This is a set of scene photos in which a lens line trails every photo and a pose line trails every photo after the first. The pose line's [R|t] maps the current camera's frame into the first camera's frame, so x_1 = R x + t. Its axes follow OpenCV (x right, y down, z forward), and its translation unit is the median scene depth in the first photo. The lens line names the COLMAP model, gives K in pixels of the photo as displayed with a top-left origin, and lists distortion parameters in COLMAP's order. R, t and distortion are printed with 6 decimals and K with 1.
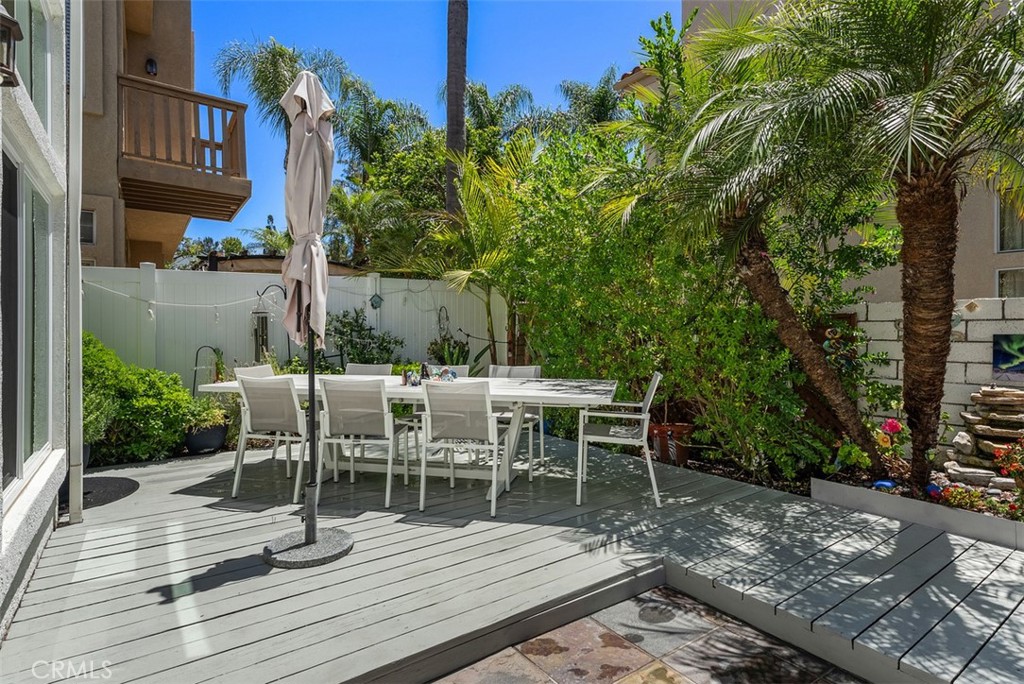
lens RADIAL K [[546.0, 0, 493.0], [0, 546.0, 326.5], [0, 0, 1]] dist [-0.008345, 0.004898]
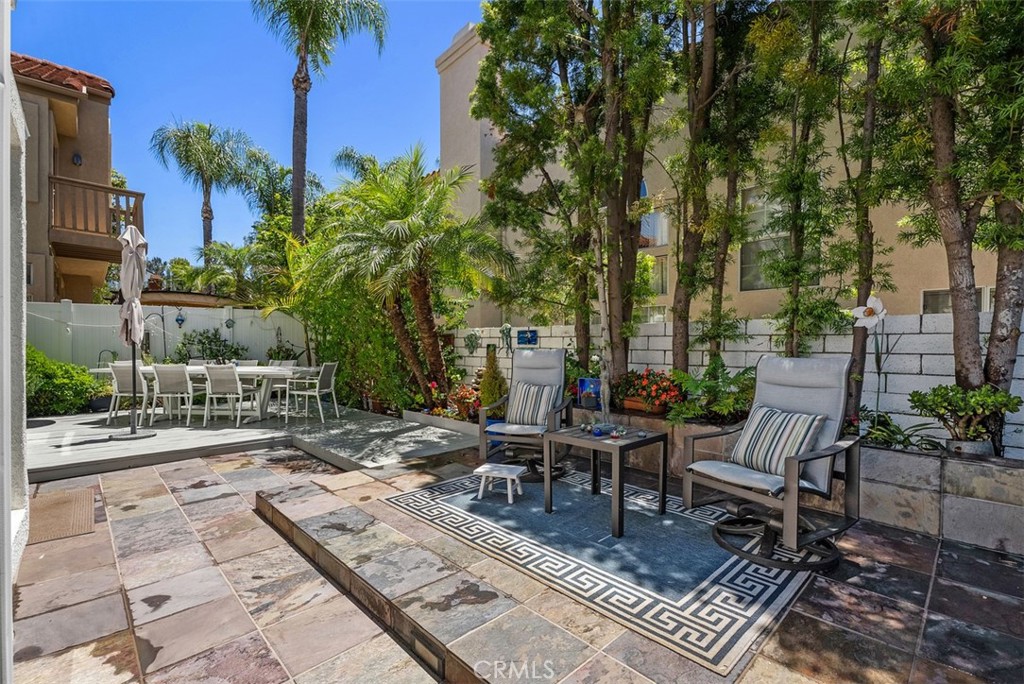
lens RADIAL K [[457.6, 0, 484.0], [0, 457.6, 341.6], [0, 0, 1]] dist [0.004729, -0.001736]
pose [[0.990533, 0.005778, 0.137151, 0.363361], [-0.006174, 0.999978, 0.002462, -0.000248], [-0.137134, -0.003285, 0.990547, -0.468709]]
